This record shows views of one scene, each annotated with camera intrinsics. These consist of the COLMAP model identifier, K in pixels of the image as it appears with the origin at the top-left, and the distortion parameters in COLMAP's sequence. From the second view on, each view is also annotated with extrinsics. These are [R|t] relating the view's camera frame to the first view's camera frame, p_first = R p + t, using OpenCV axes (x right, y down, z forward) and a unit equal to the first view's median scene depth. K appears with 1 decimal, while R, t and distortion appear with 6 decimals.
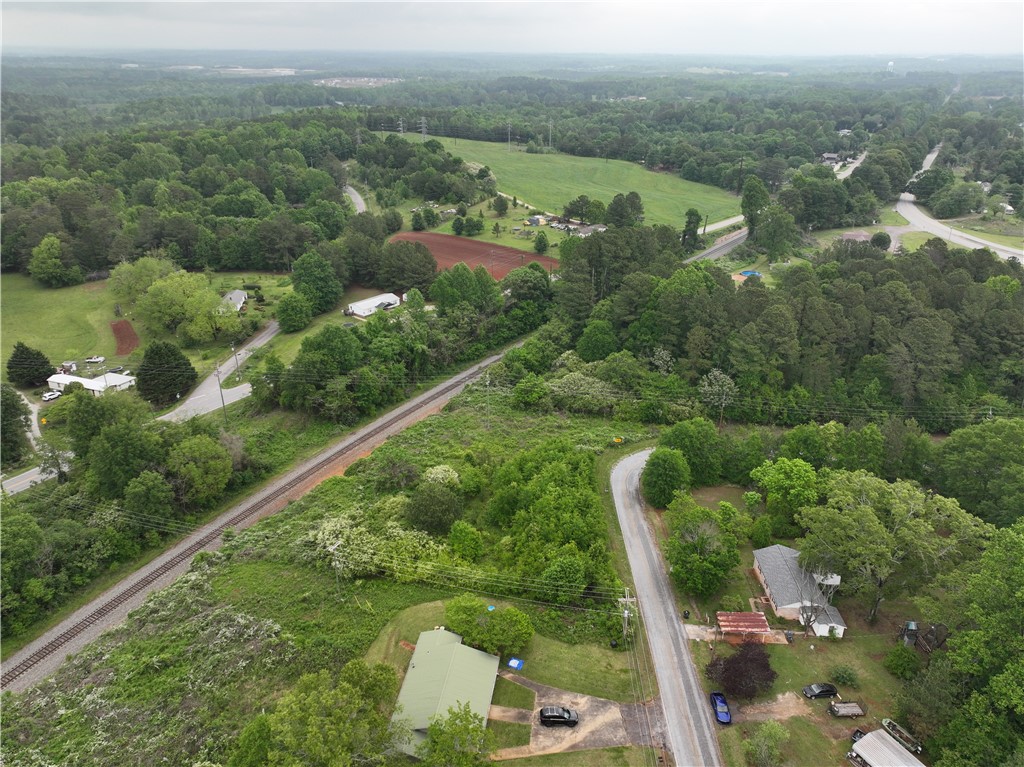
lens RADIAL K [[718.7, 0, 515.6], [0, 718.7, 386.3], [0, 0, 1]] dist [0.003459, -0.000637]
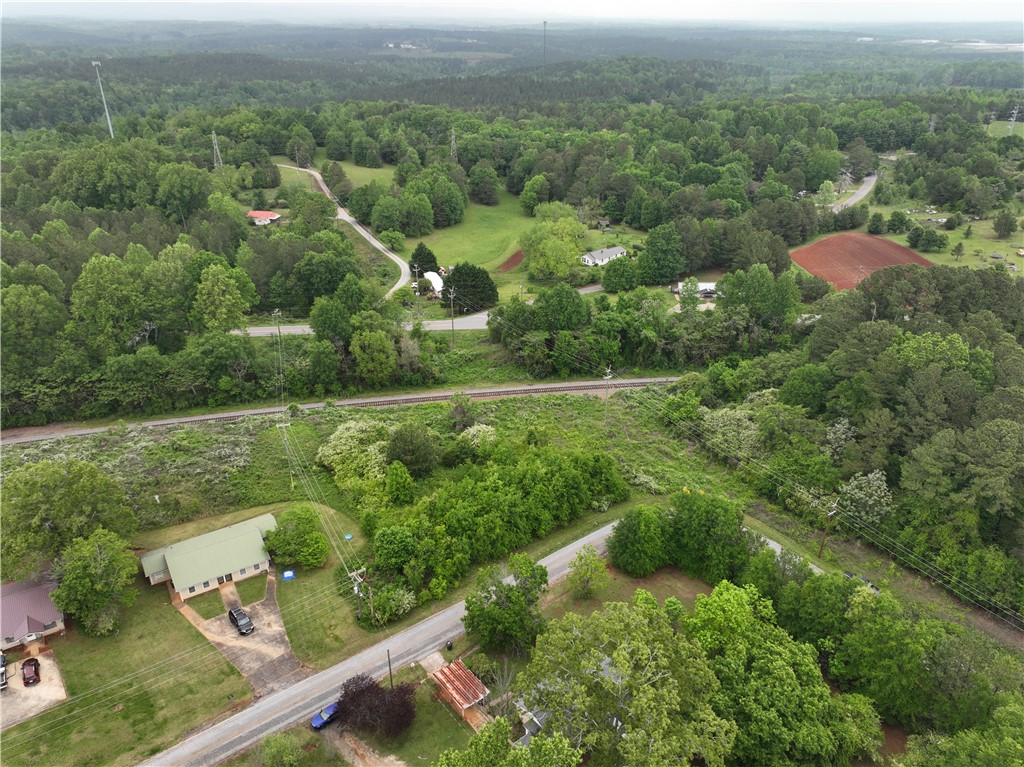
lens RADIAL K [[718.7, 0, 515.1], [0, 718.7, 380.3], [0, 0, 1]] dist [0.003459, -0.000637]
pose [[0.657025, 0.340965, -0.672355, 0.888135], [-0.325065, 0.932835, 0.155406, -0.185428], [0.680185, 0.116453, 0.723732, 0.402262]]
